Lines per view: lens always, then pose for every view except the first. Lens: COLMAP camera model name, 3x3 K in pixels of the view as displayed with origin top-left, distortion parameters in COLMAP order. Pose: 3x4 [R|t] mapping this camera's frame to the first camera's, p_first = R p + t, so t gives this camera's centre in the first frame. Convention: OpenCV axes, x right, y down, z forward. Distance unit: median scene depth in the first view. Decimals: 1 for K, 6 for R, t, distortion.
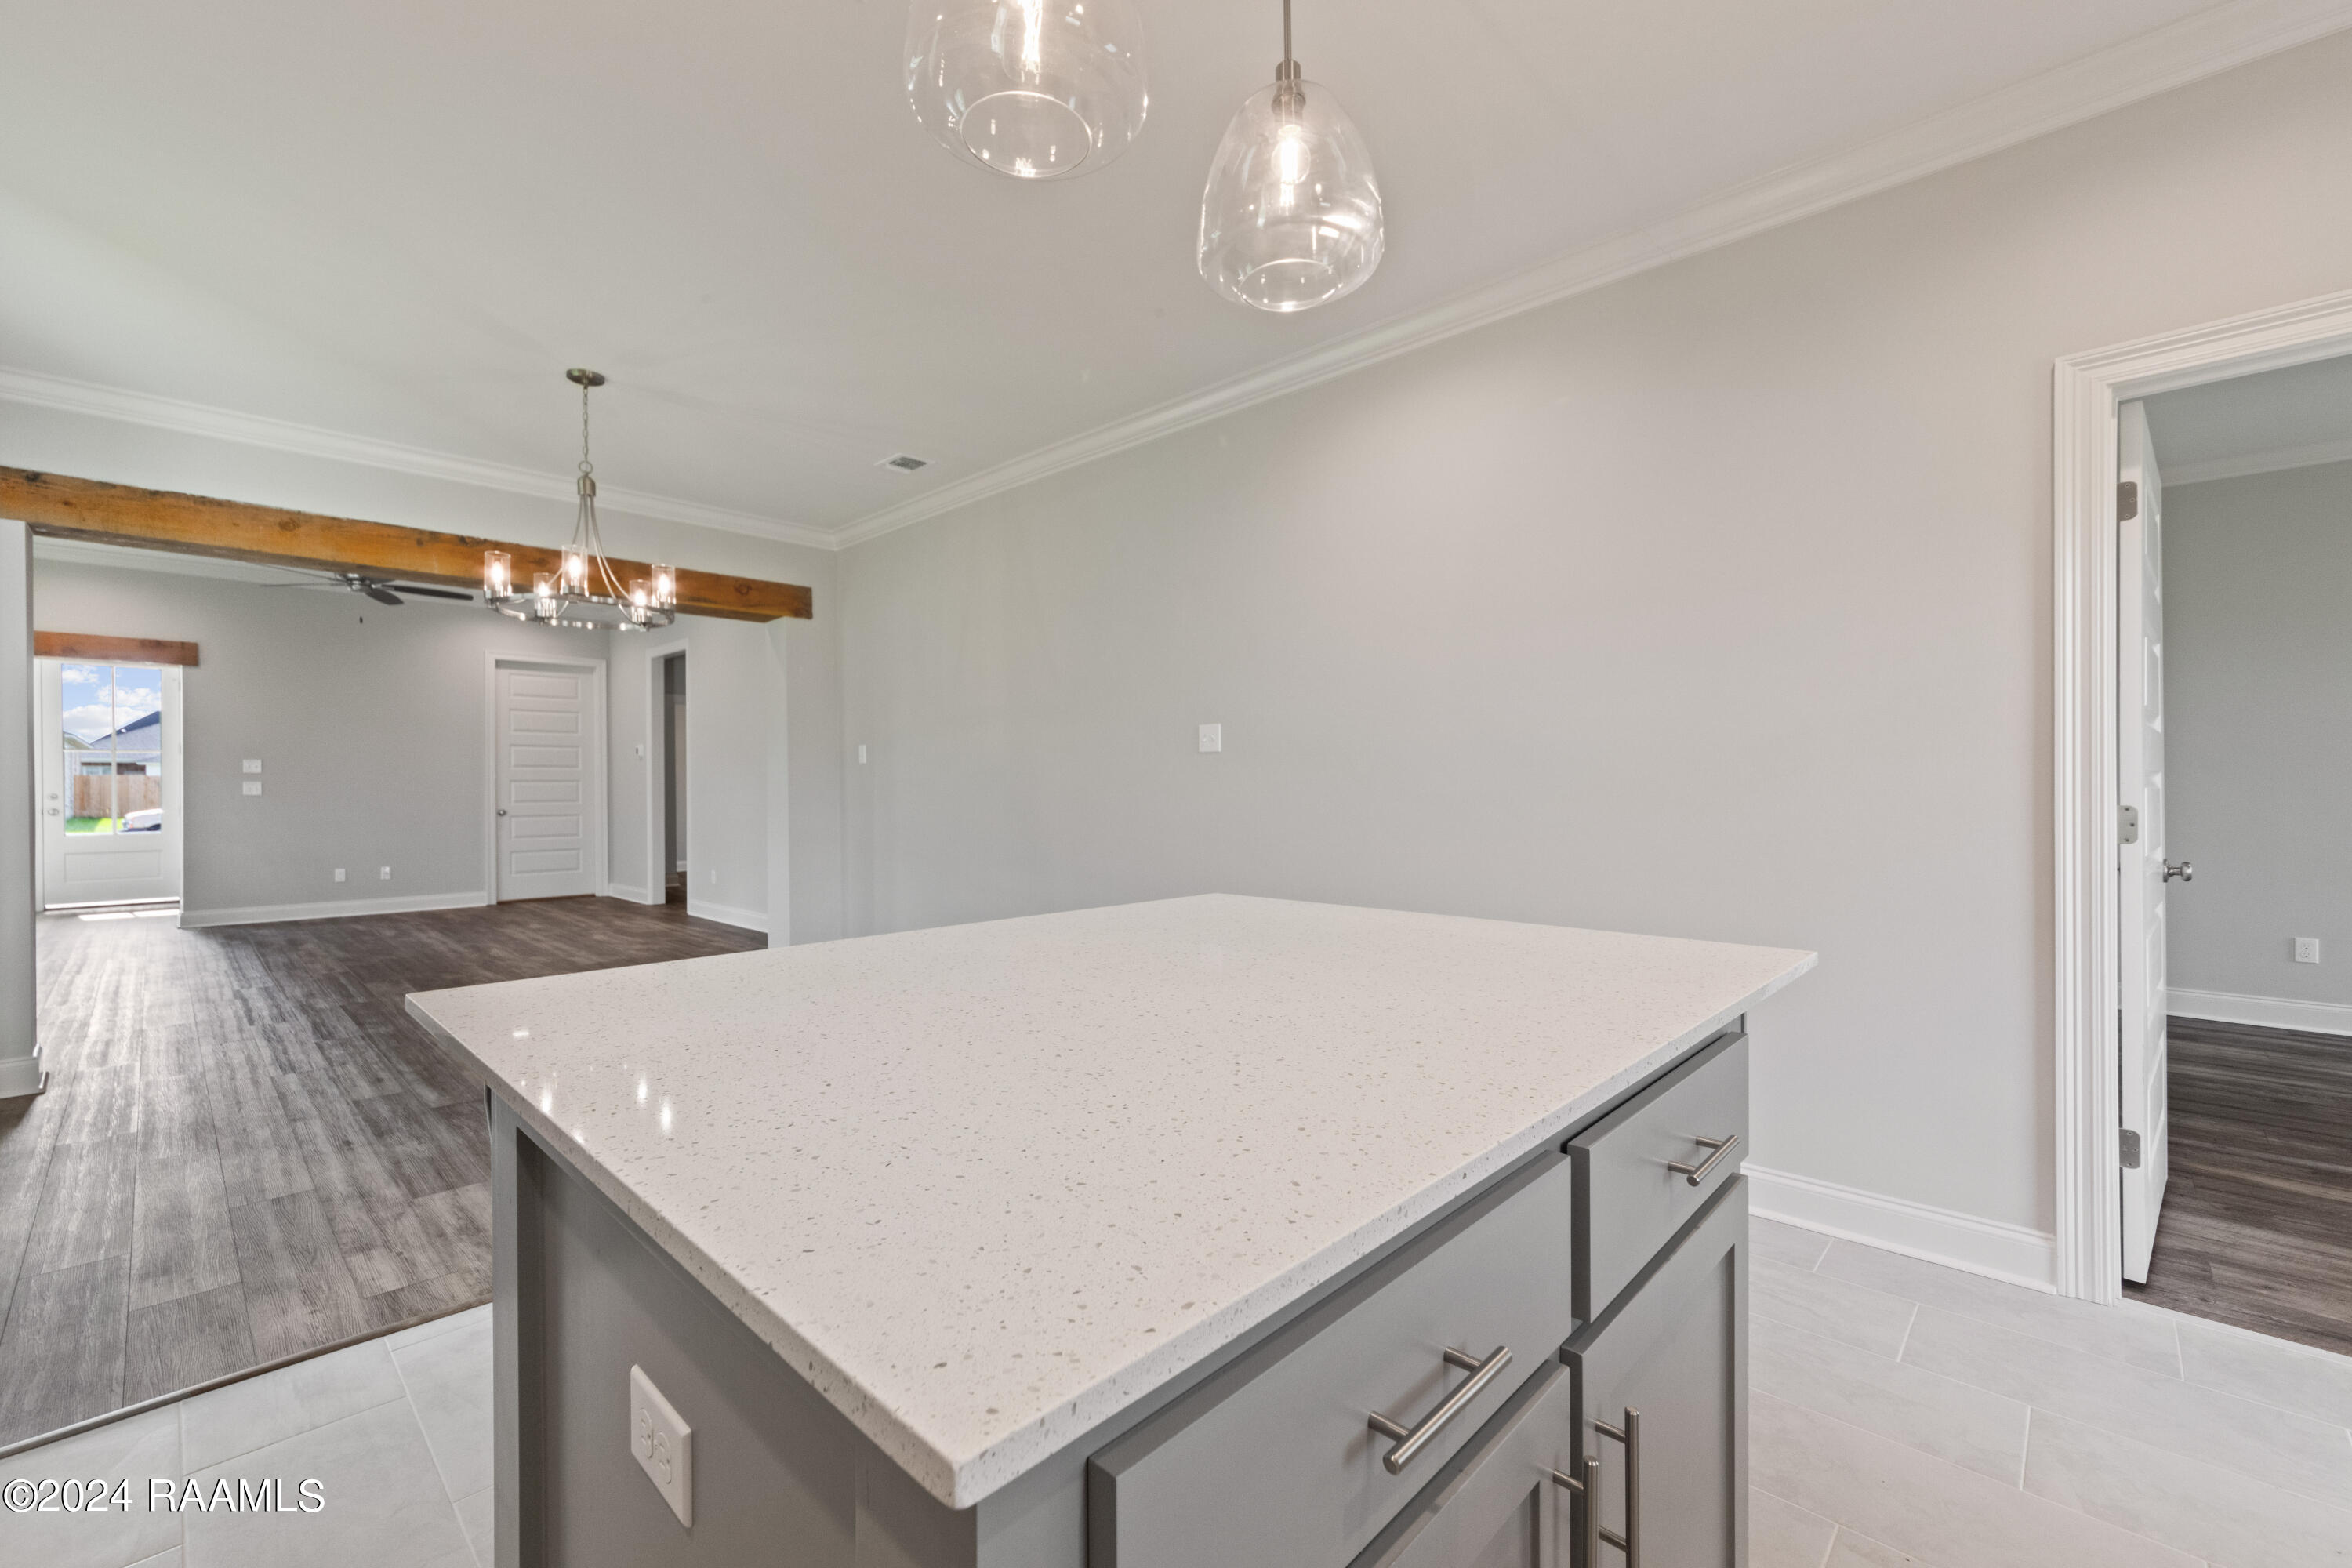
lens RADIAL K [[974.3, 0, 1165.6], [0, 974.3, 786.8], [0, 0, 1]] dist [-0.001138, -0.000060]
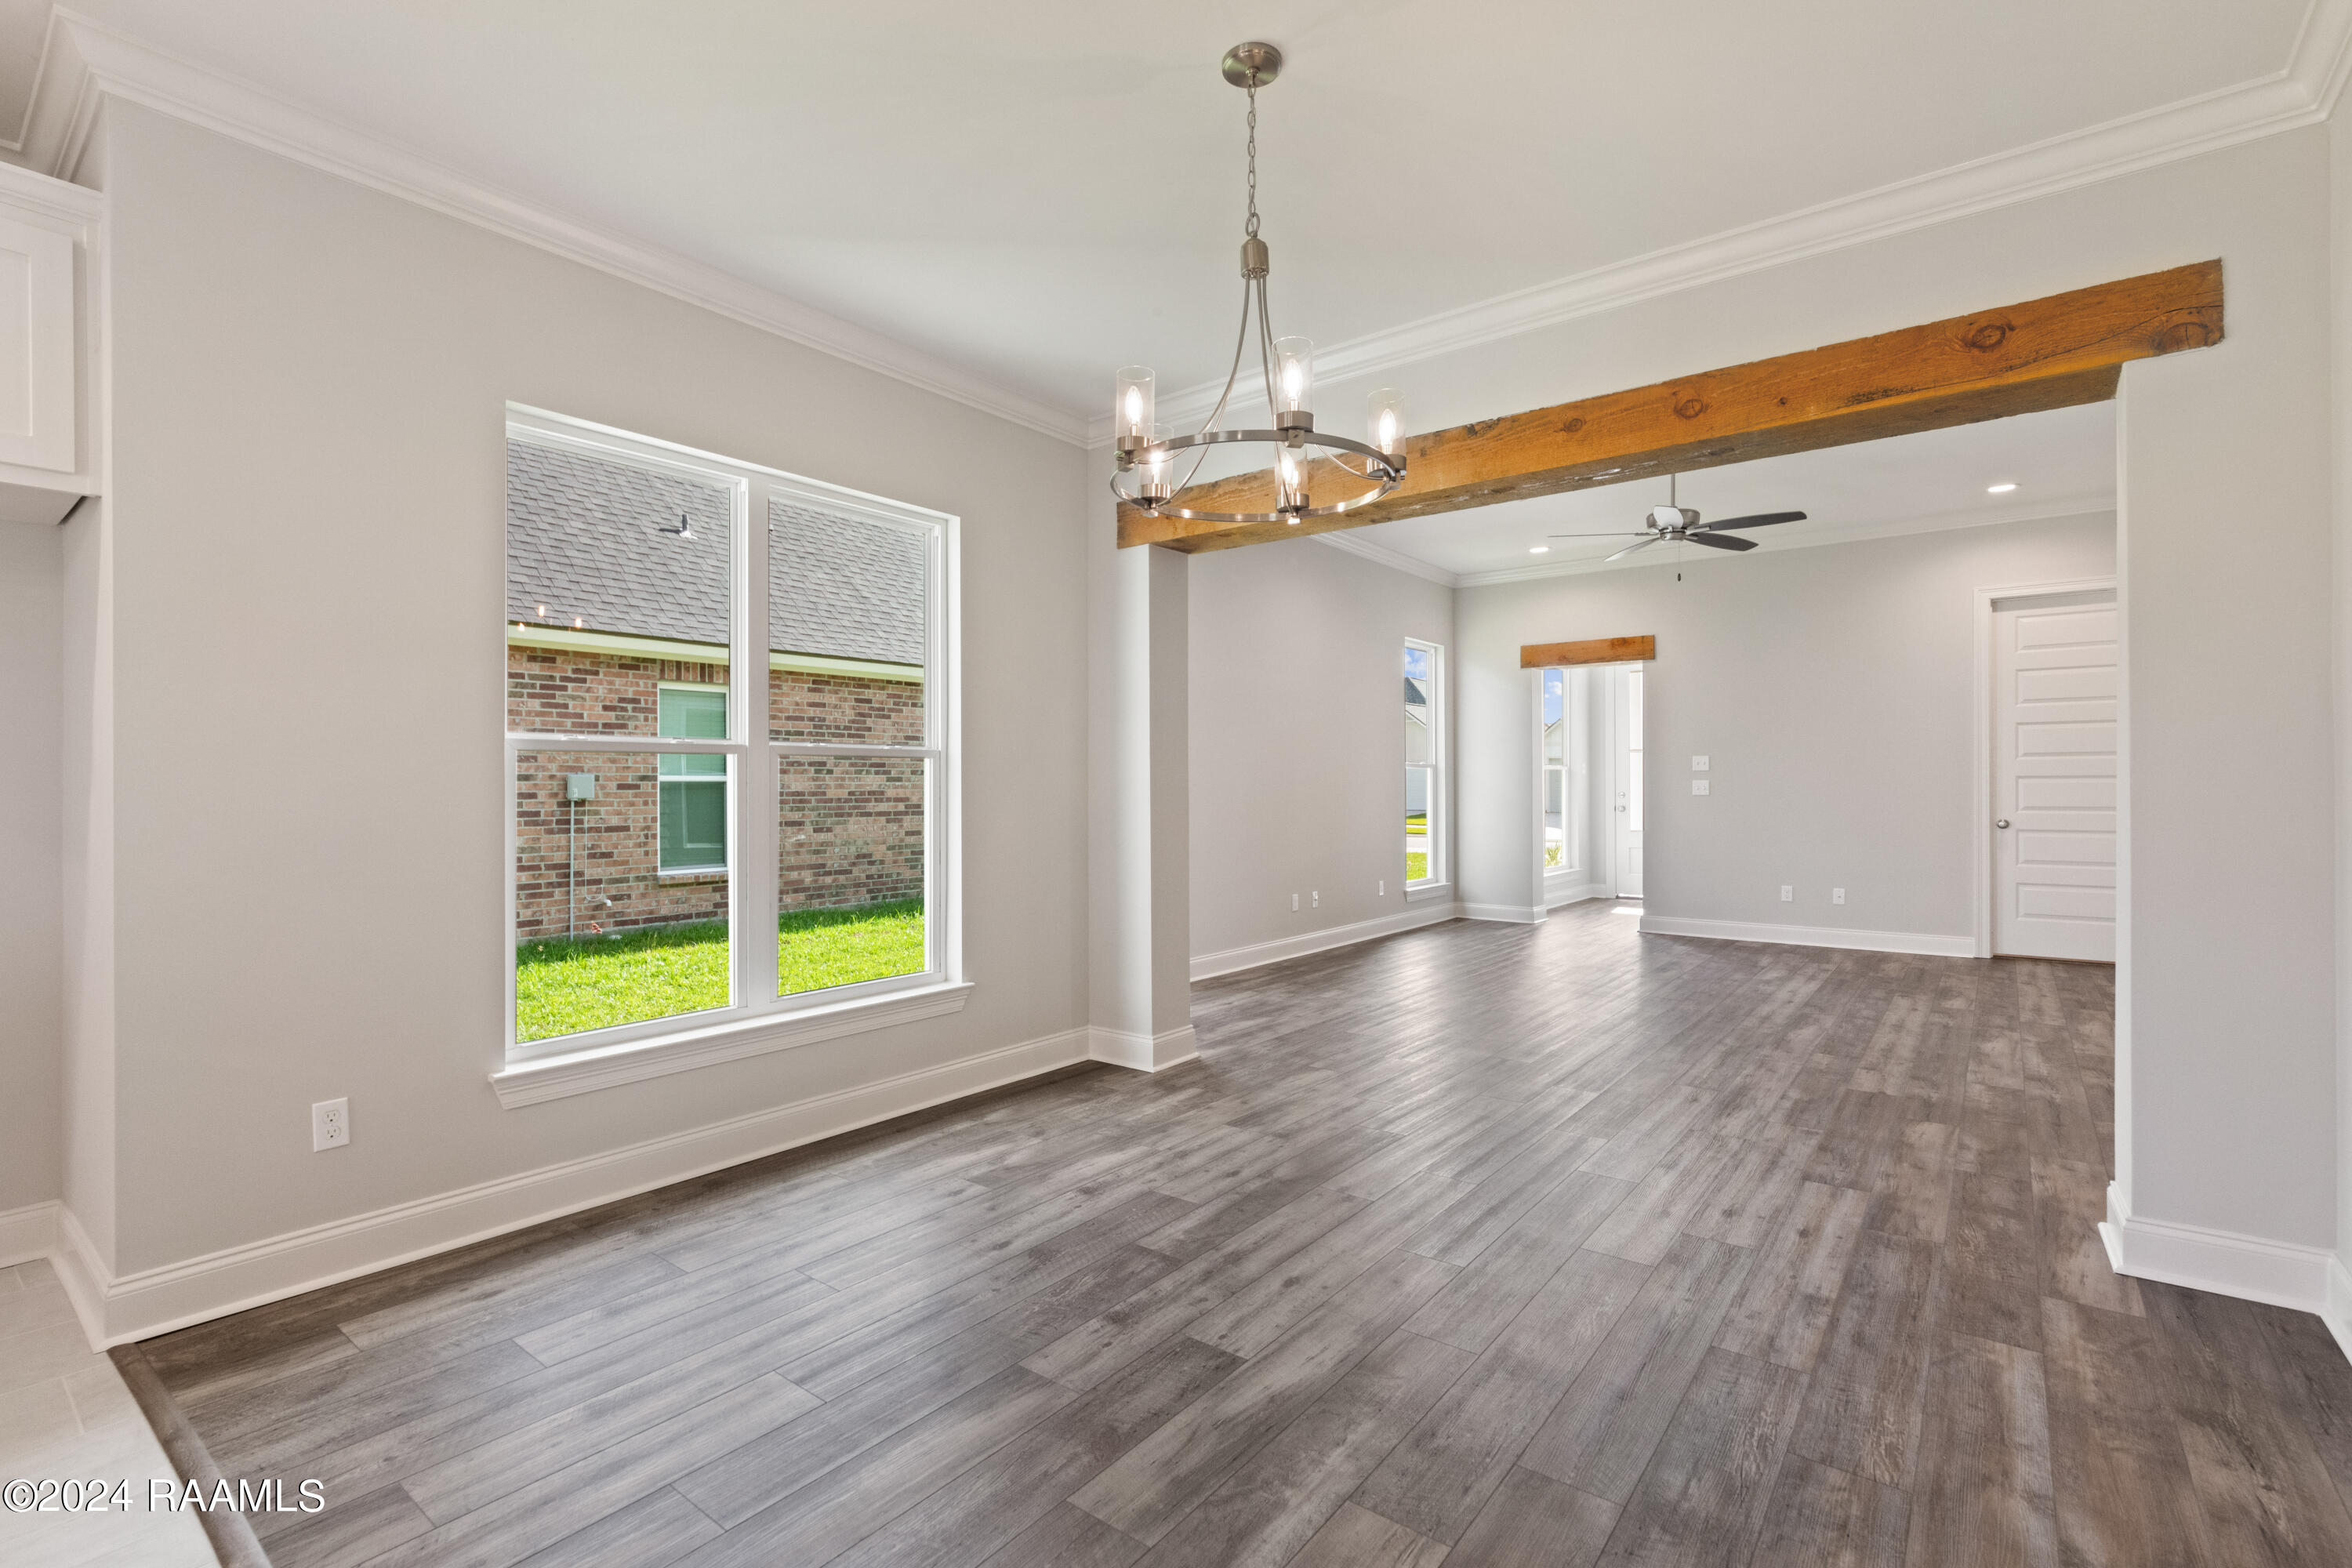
lens RADIAL K [[1067.0, 0, 1133.6], [0, 1067.0, 783.7], [0, 0, 1]] dist [-0.002880, -0.000848]
pose [[0.082244, 0.000895, -0.996612, 0.005994], [-0.001239, 0.999999, 0.000796, -0.001585], [0.996611, 0.001169, 0.082245, 0.369982]]
